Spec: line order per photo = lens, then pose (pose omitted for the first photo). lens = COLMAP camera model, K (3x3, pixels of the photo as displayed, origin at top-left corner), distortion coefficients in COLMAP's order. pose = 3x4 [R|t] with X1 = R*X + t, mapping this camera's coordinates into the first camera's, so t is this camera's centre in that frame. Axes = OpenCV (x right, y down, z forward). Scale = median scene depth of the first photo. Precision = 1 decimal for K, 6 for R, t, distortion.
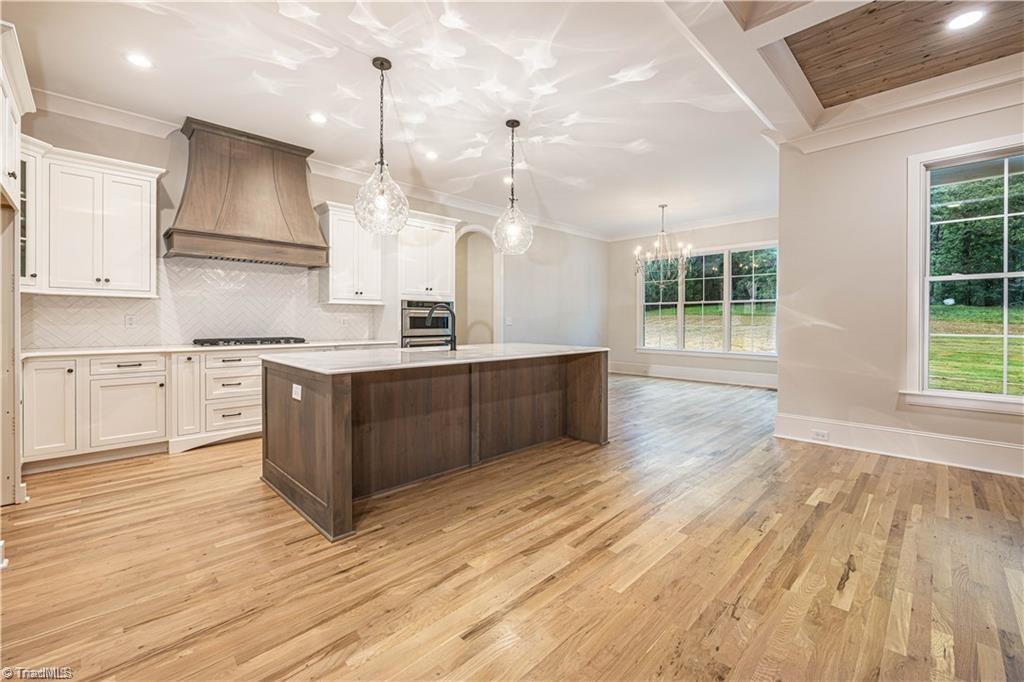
lens RADIAL K [[423.5, 0, 495.6], [0, 423.5, 325.3], [0, 0, 1]] dist [-0.003236, 0.000500]
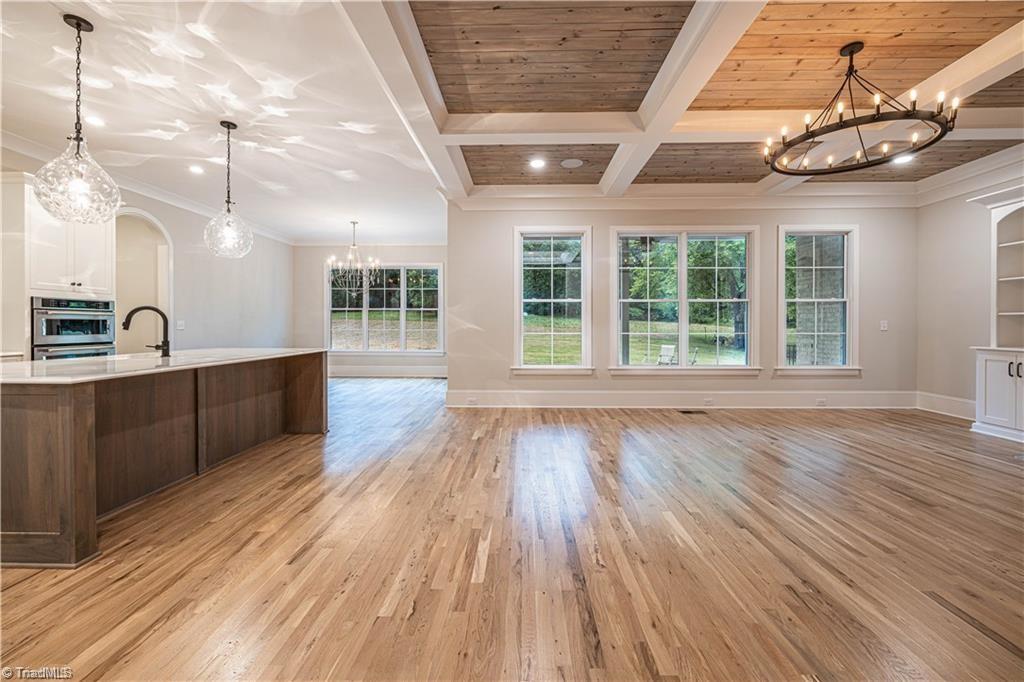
lens RADIAL K [[426.3, 0, 491.3], [0, 426.3, 330.5], [0, 0, 1]] dist [-0.000256, 0.000240]
pose [[0.739848, -0.008203, 0.672725, -0.239861], [0.006380, 0.999966, 0.005177, 0.002137], [-0.672744, 0.000462, 0.739875, -0.199031]]
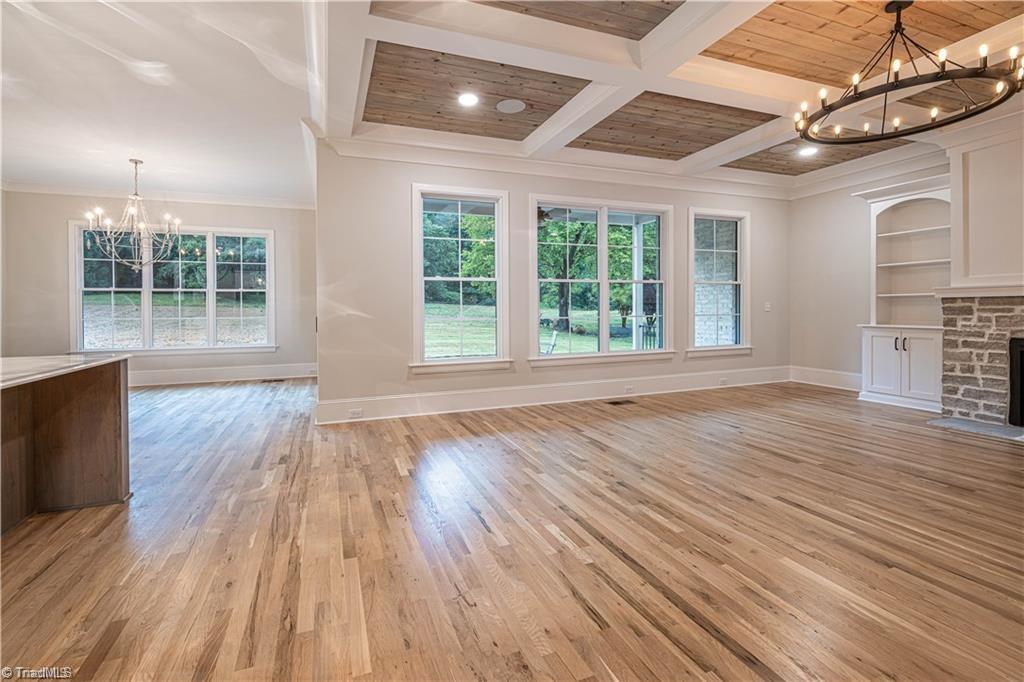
lens RADIAL K [[441.0, 0, 486.2], [0, 441.0, 312.1], [0, 0, 1]] dist [-0.002737, -0.000057]
pose [[0.403522, -0.009953, 0.914916, -0.184814], [0.019206, 0.999813, 0.002406, -0.003051], [-0.914769, 0.016601, 0.403637, 0.268994]]
